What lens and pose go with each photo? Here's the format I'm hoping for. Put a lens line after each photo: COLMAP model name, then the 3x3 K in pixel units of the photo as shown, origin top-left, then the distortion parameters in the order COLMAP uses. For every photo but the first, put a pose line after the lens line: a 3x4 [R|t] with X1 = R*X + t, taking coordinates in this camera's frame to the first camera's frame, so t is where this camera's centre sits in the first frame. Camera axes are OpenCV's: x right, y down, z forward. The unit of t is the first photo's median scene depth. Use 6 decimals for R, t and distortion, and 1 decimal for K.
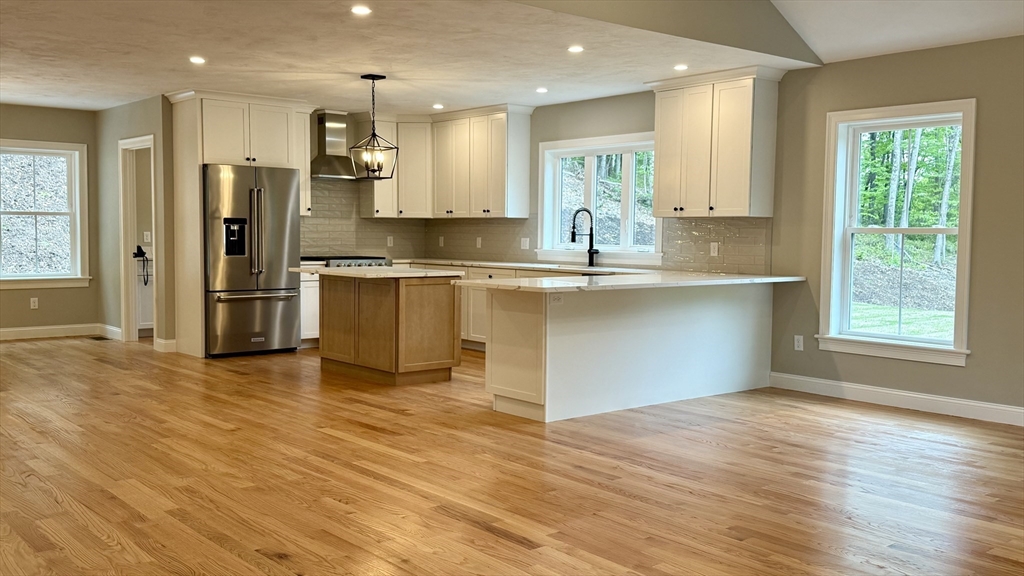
lens RADIAL K [[964.0, 0, 512.0], [0, 964.0, 288.0], [0, 0, 1]] dist [0.003469, 0.001542]
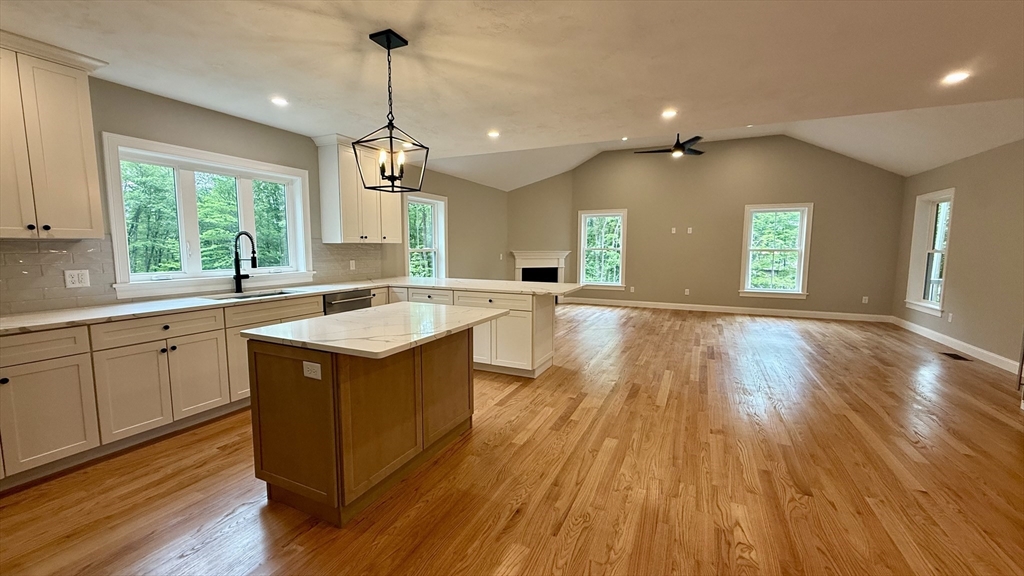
lens RADIAL K [[407.3, 0, 512.0], [0, 407.3, 288.0], [0, 0, 1]] dist [-0.020203, -0.000008]
pose [[-0.430108, -0.101616, 0.897040, -0.400243], [0.046823, 0.989797, 0.134574, -0.069393], [-0.901562, 0.099883, -0.420962, 0.940776]]
